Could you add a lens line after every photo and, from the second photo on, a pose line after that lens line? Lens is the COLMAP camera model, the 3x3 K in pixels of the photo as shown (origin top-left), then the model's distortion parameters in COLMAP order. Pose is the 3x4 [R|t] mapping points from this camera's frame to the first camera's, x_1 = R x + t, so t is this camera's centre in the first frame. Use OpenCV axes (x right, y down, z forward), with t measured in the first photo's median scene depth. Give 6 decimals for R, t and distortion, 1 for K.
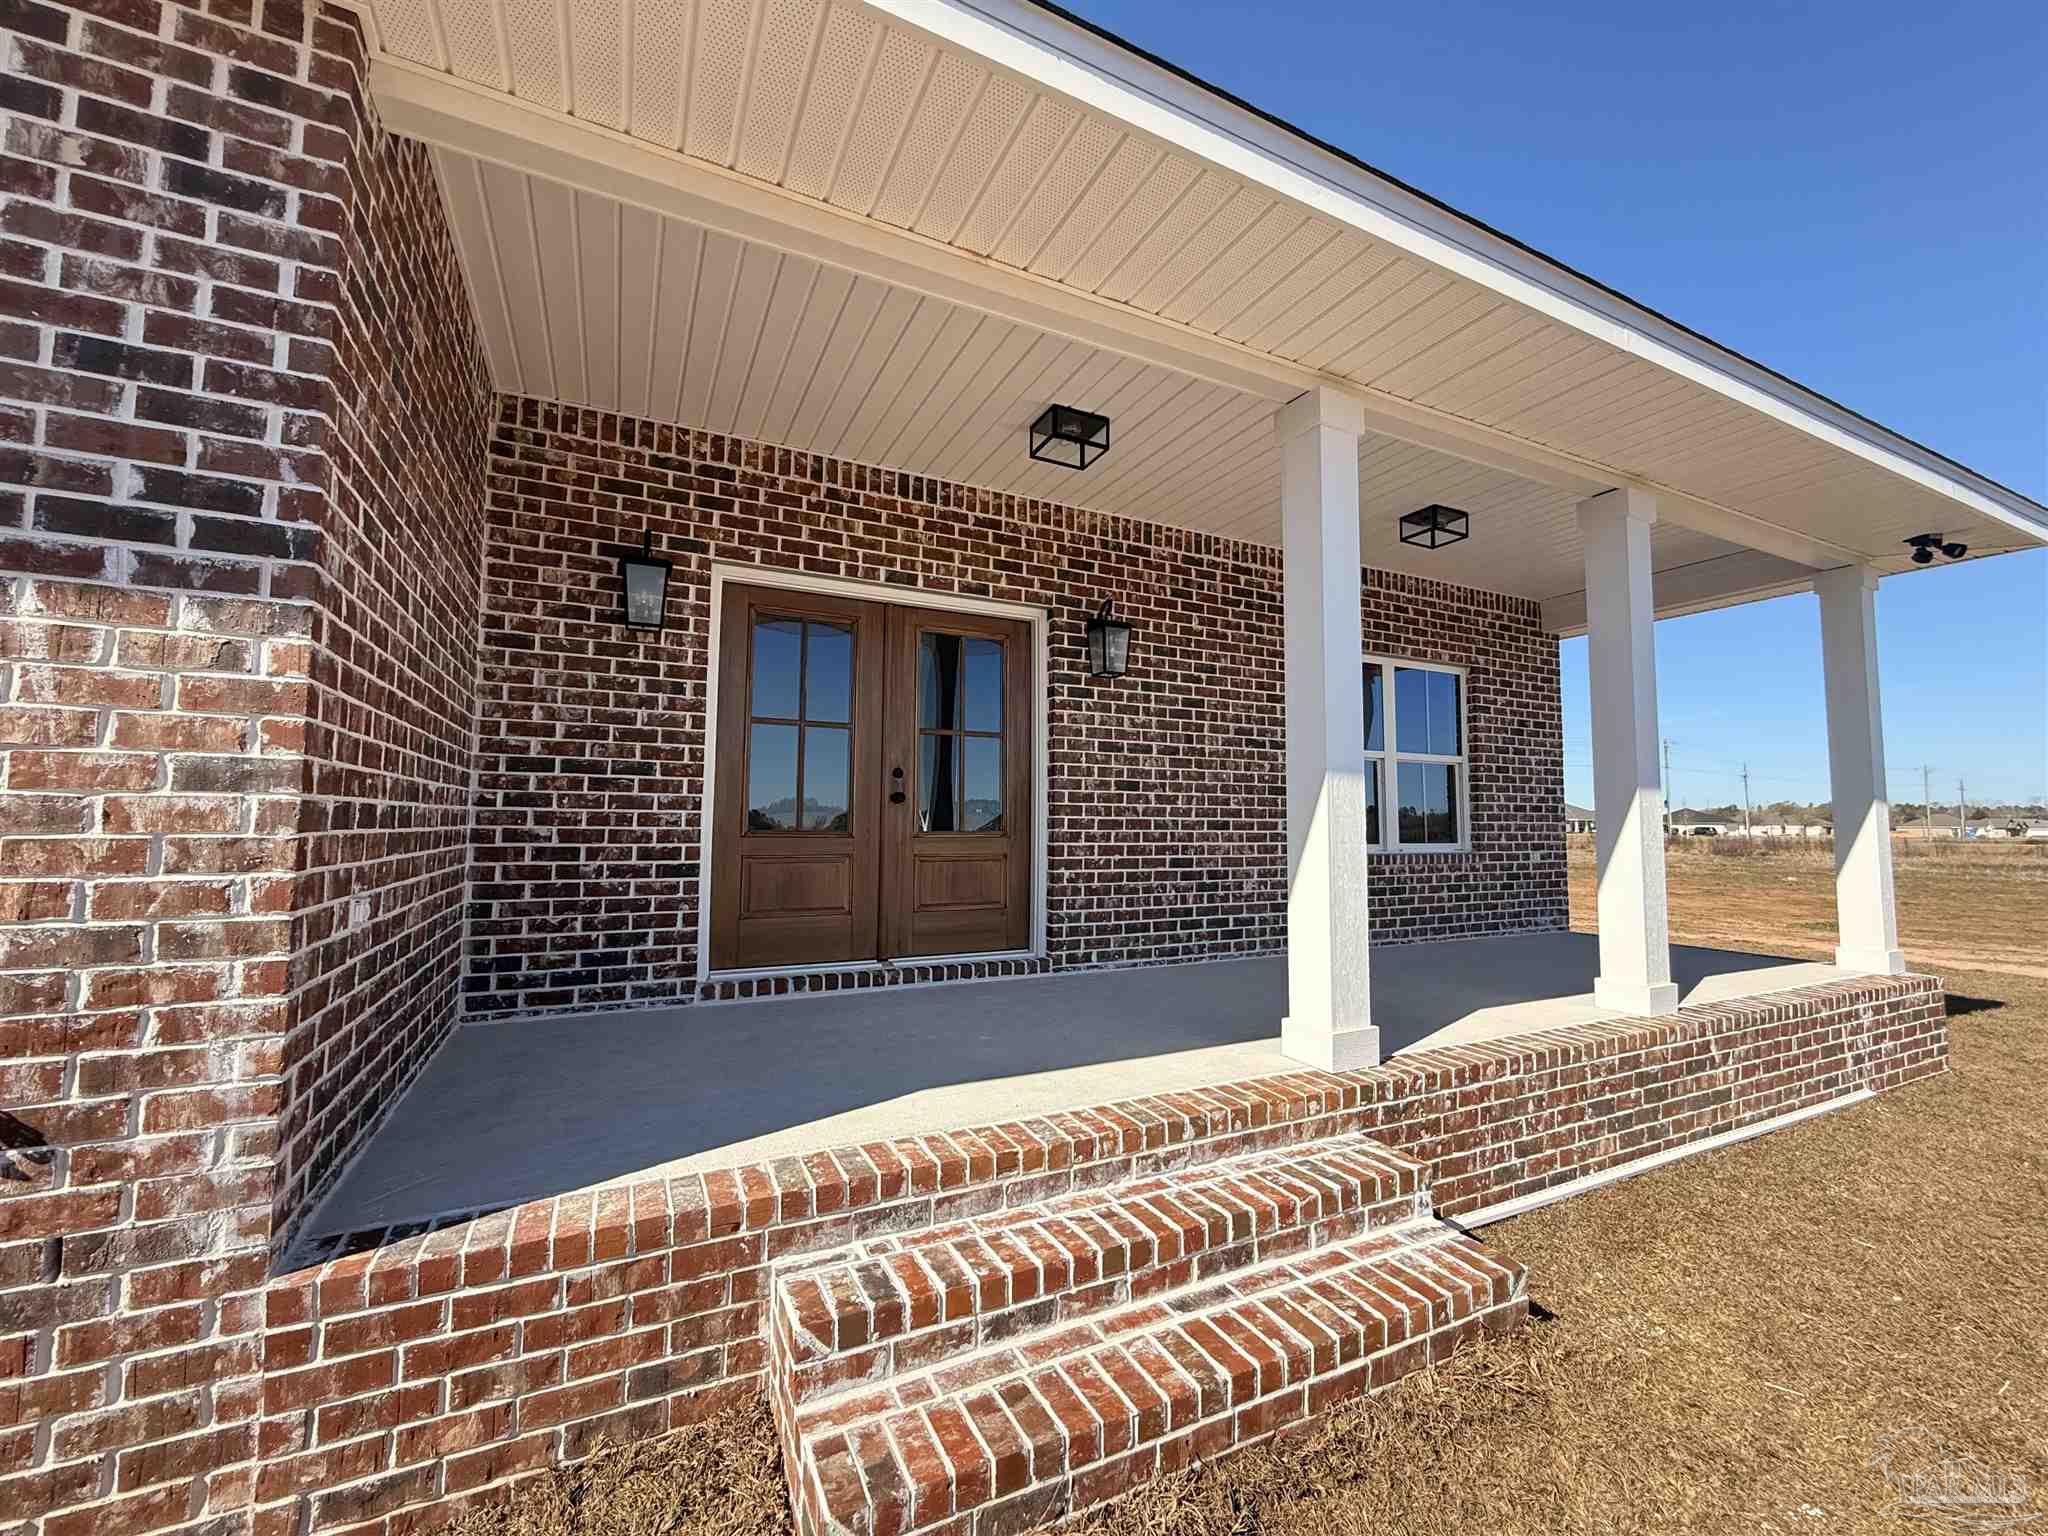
lens RADIAL K [[814.0, 0, 1017.1], [0, 814.0, 765.0], [0, 0, 1]] dist [-0.000092, 0.000134]
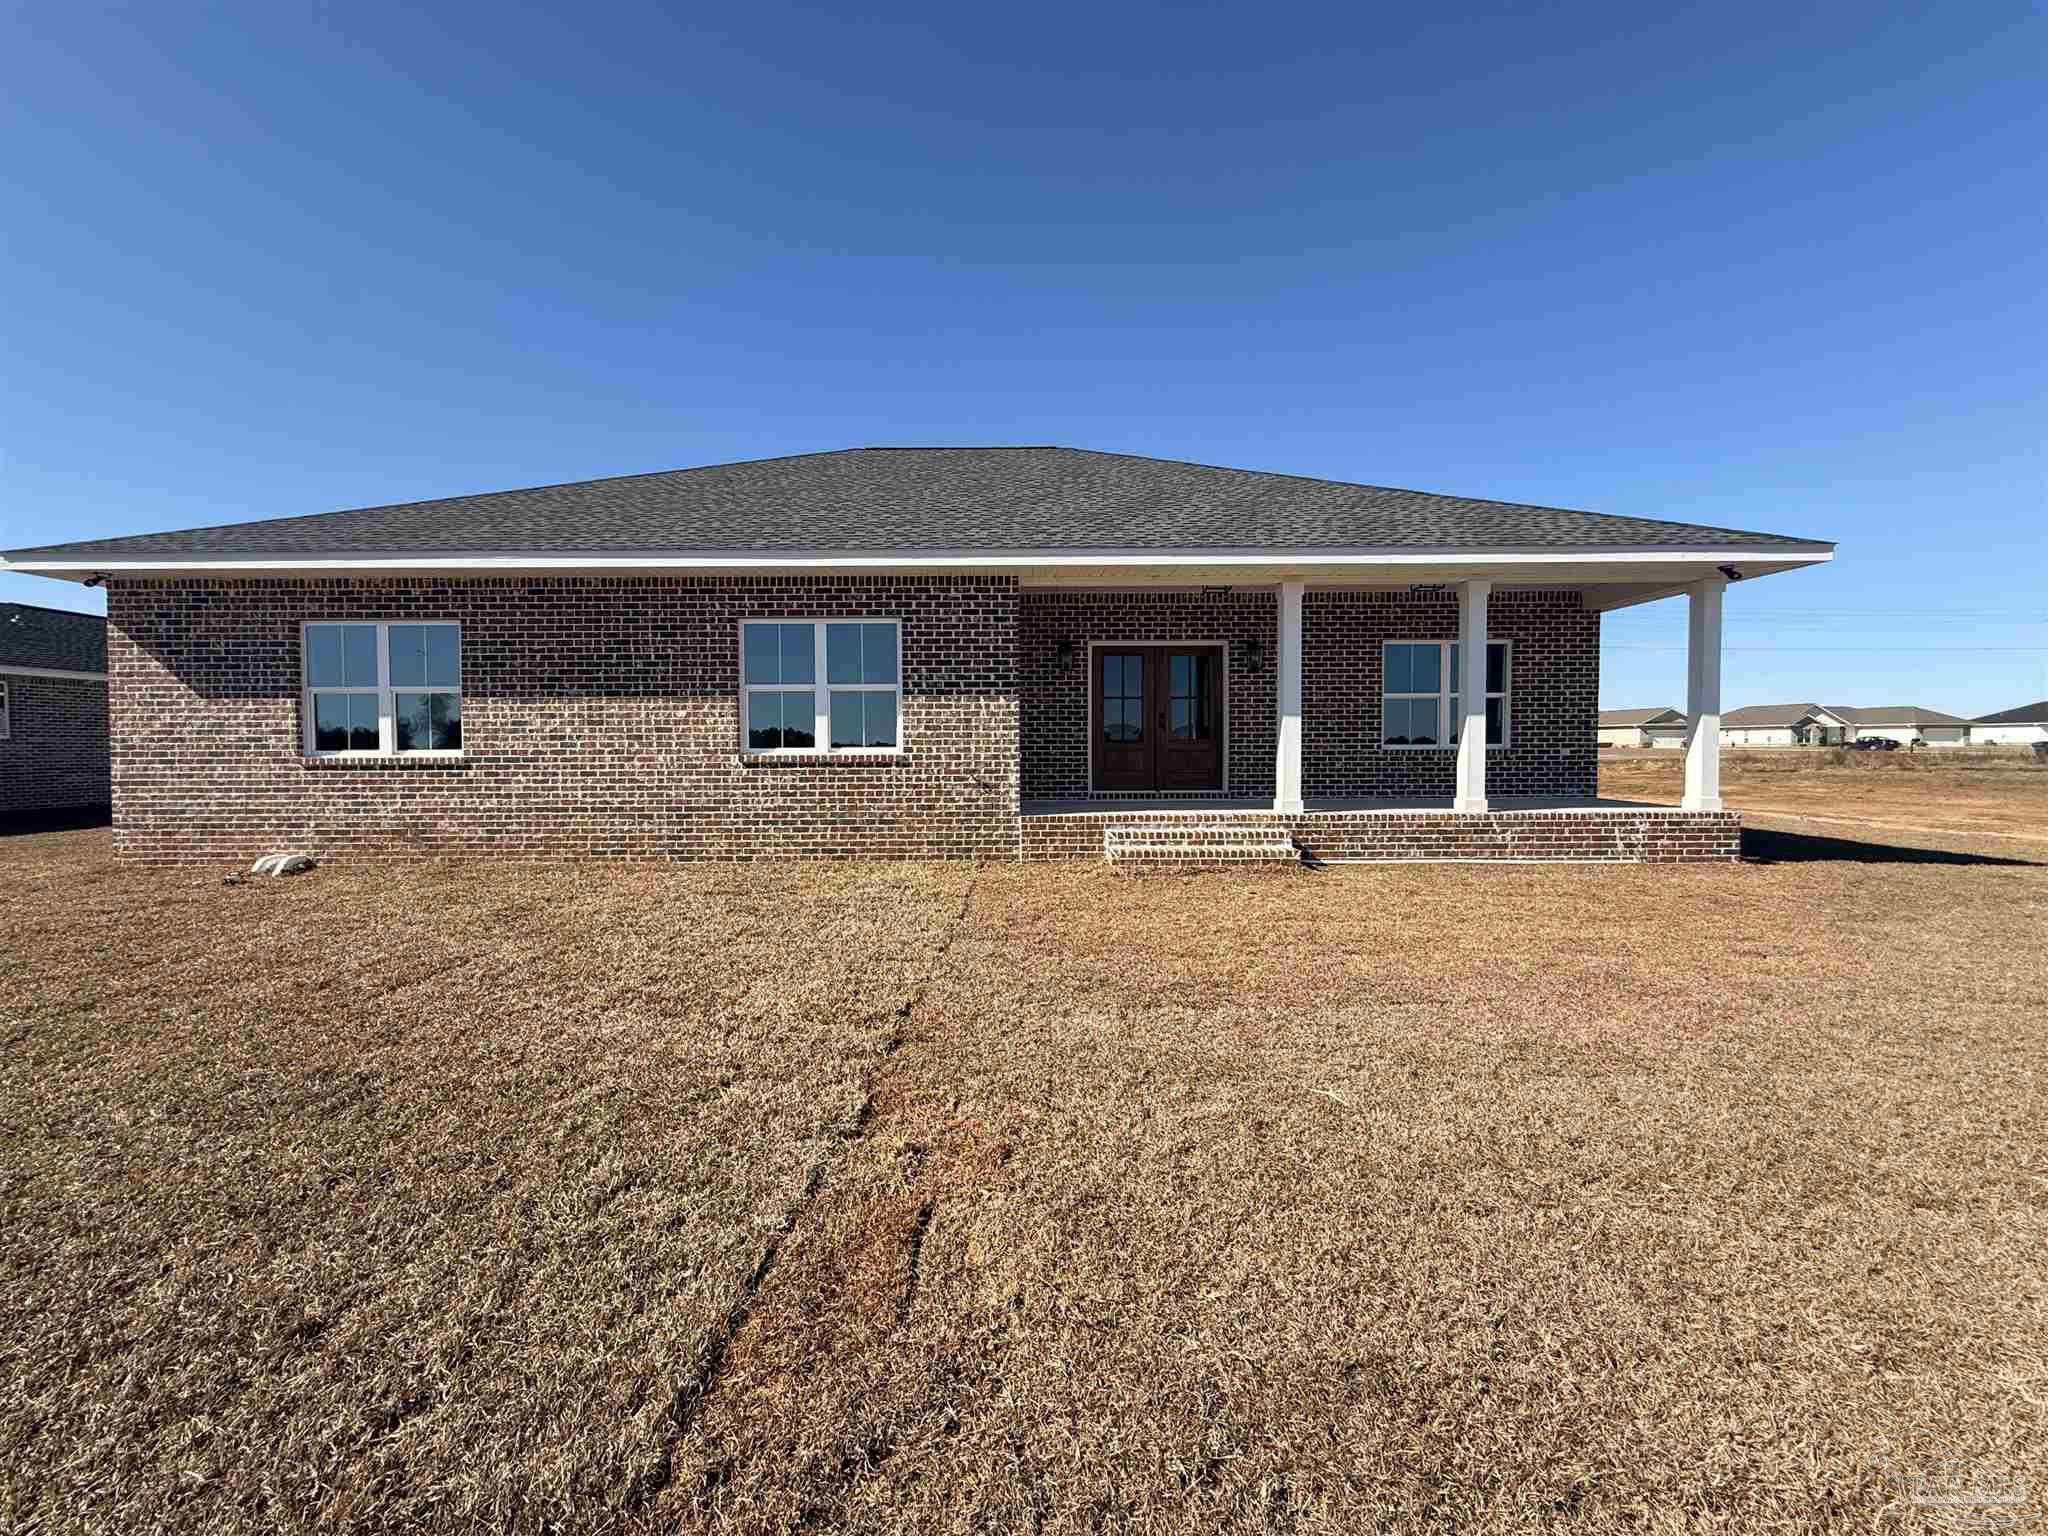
lens RADIAL K [[814.0, 0, 1017.1], [0, 814.0, 765.0], [0, 0, 1]] dist [-0.000092, 0.000134]
pose [[0.899599, -0.000721, -0.436716, 1.137521], [0.043505, 0.995172, 0.087973, -0.165334], [0.434544, -0.098140, 0.895288, -2.991821]]
